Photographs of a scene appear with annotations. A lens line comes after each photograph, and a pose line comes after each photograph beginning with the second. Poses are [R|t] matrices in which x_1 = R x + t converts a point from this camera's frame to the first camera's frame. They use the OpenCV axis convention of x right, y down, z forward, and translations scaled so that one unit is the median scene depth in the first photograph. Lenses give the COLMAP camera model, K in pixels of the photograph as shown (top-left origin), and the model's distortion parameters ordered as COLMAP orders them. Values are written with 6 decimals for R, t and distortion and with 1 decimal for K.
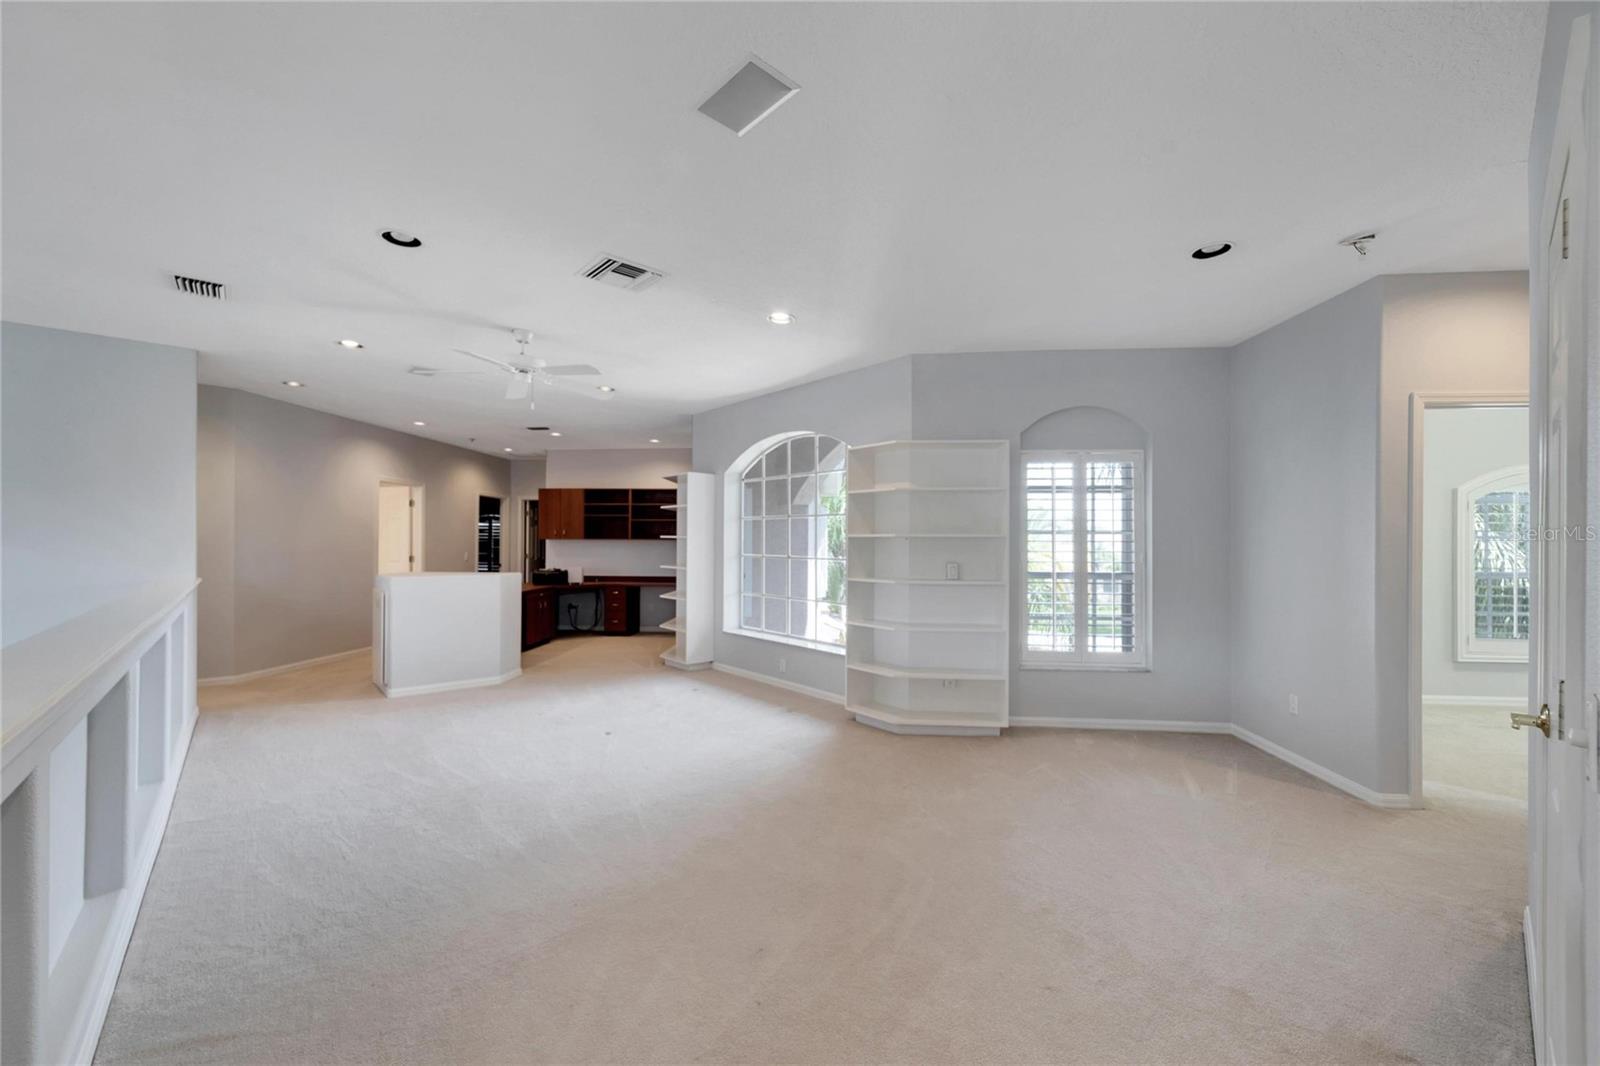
lens RADIAL K [[612.6, 0, 791.5], [0, 612.6, 545.6], [0, 0, 1]] dist [0.001874, 0.000291]
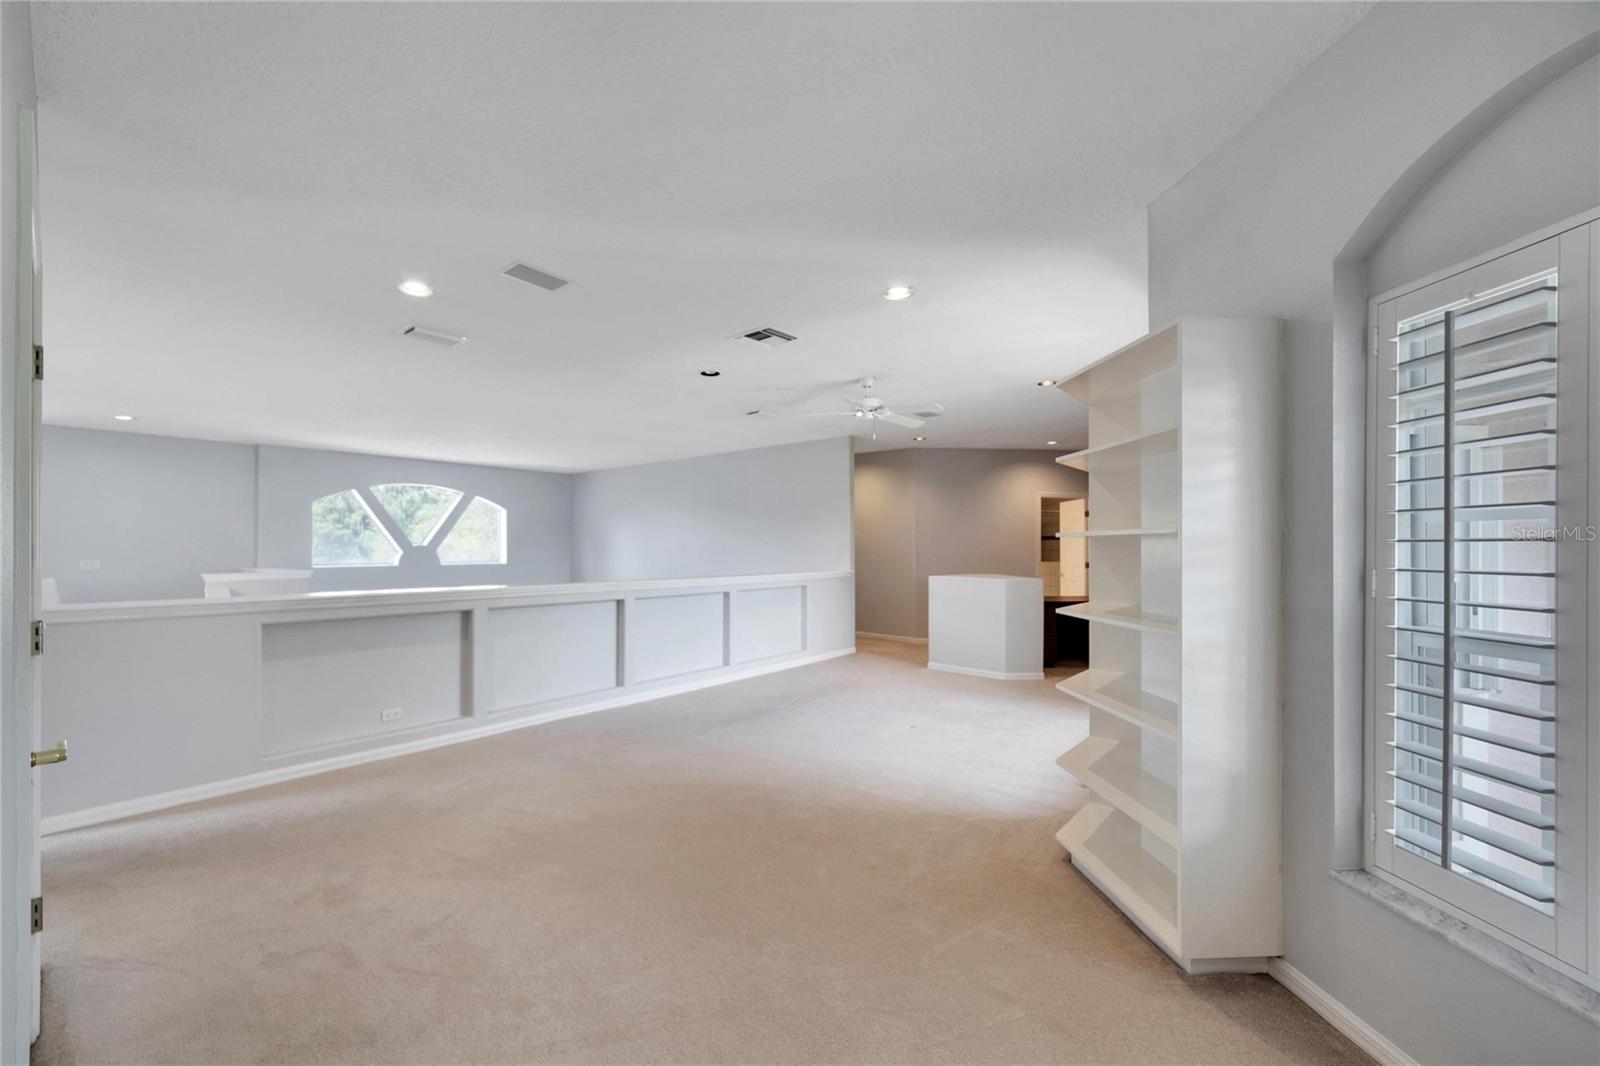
lens RADIAL K [[631.2, 0, 809.1], [0, 631.2, 543.2], [0, 0, 1]] dist [0.000273, 0.000063]
pose [[0.162573, -0.012409, -0.986618, 0.508145], [-0.006876, 0.999882, -0.013708, 0.002423], [0.986673, 0.009013, 0.162469, 0.430278]]
